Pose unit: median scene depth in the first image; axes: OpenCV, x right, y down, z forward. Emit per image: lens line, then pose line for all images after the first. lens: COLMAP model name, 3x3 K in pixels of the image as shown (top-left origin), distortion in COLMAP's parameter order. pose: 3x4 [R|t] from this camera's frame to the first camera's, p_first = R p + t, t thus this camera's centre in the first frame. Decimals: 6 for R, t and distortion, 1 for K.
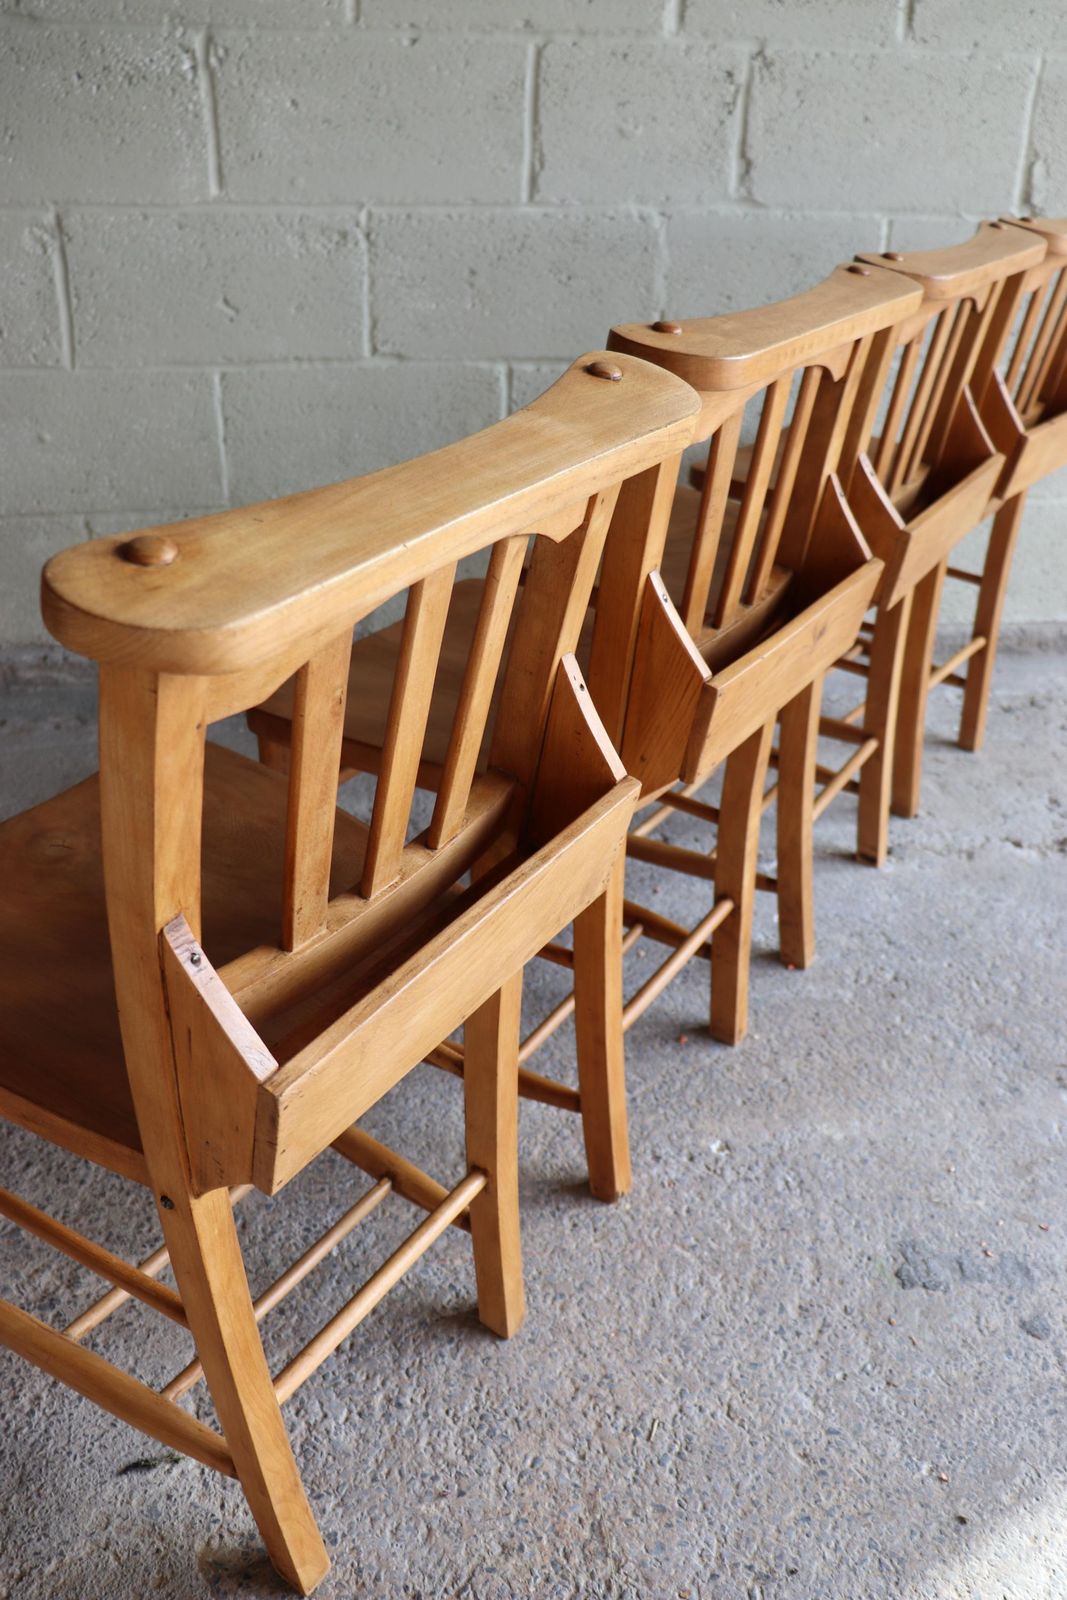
lens RADIAL K [[1307.1, 0, 545.0], [0, 1307.1, 790.0], [0, 0, 1]] dist [-0.176508, 0.153123]
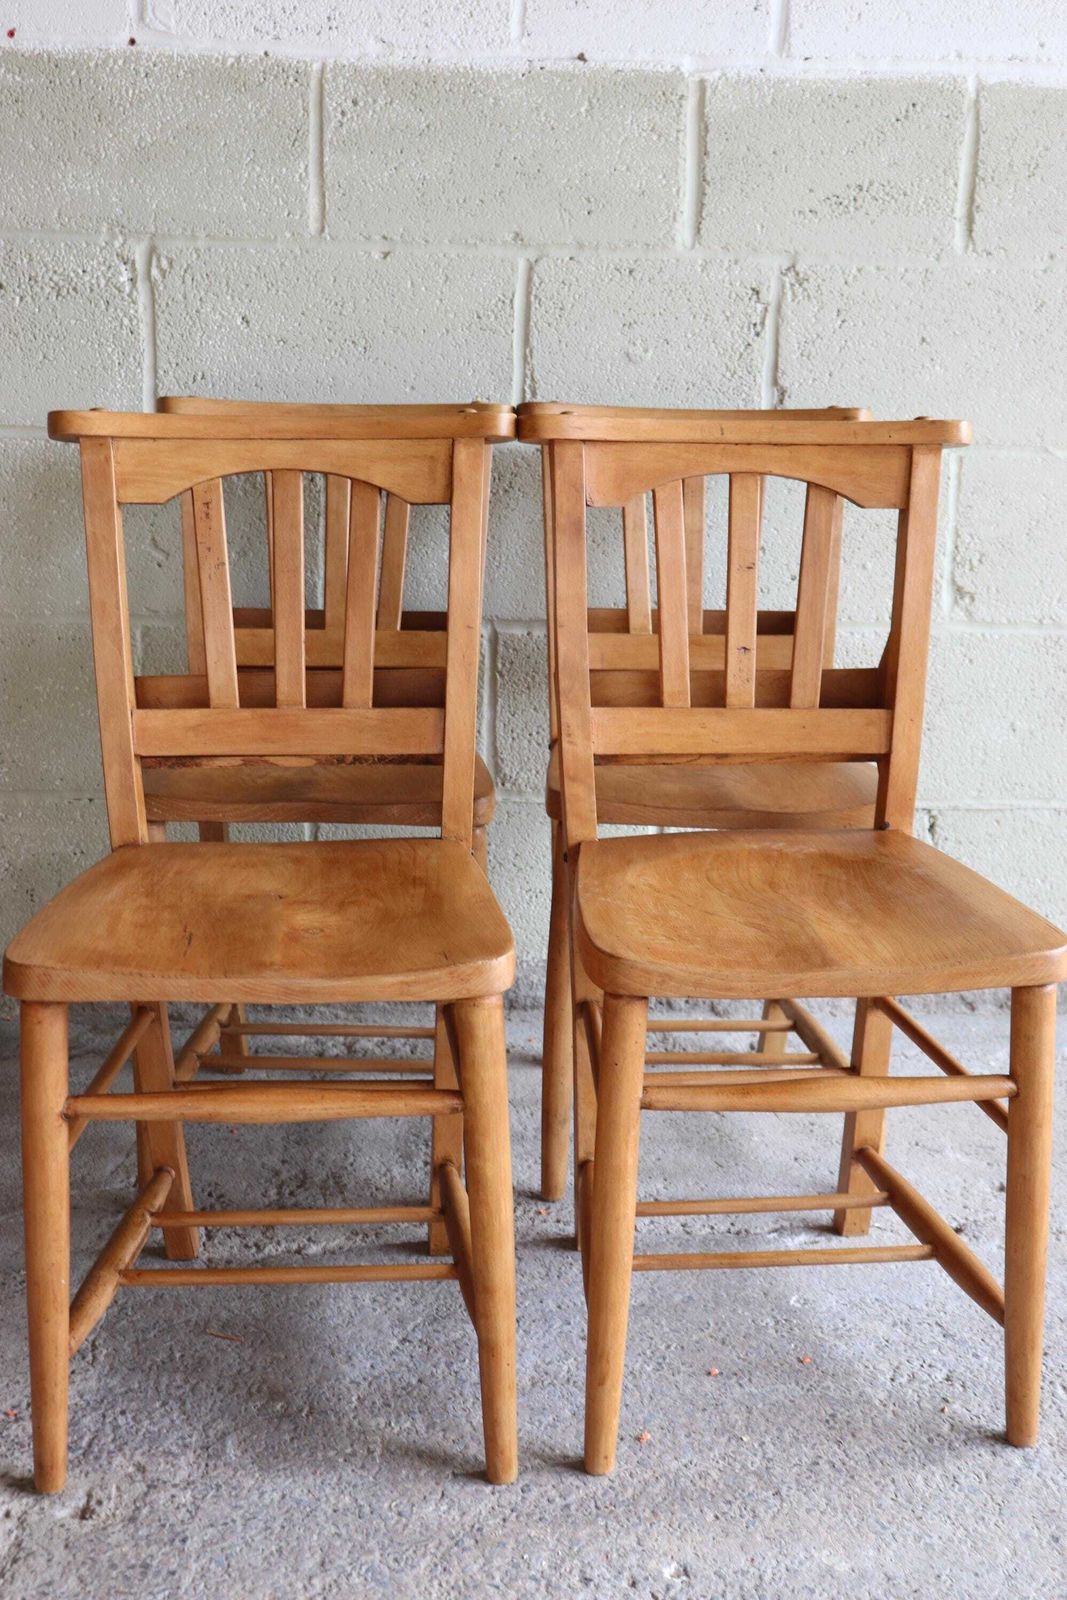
lens RADIAL K [[1760.7, 0, 542.8], [0, 1760.7, 798.5], [0, 0, 1]] dist [-0.023975, 0.000000]
pose [[0.997987, 0.016180, -0.061314, 0.105119], [-0.032816, 0.959136, -0.281036, 0.127407], [0.054262, 0.282483, 0.957736, -0.070000]]
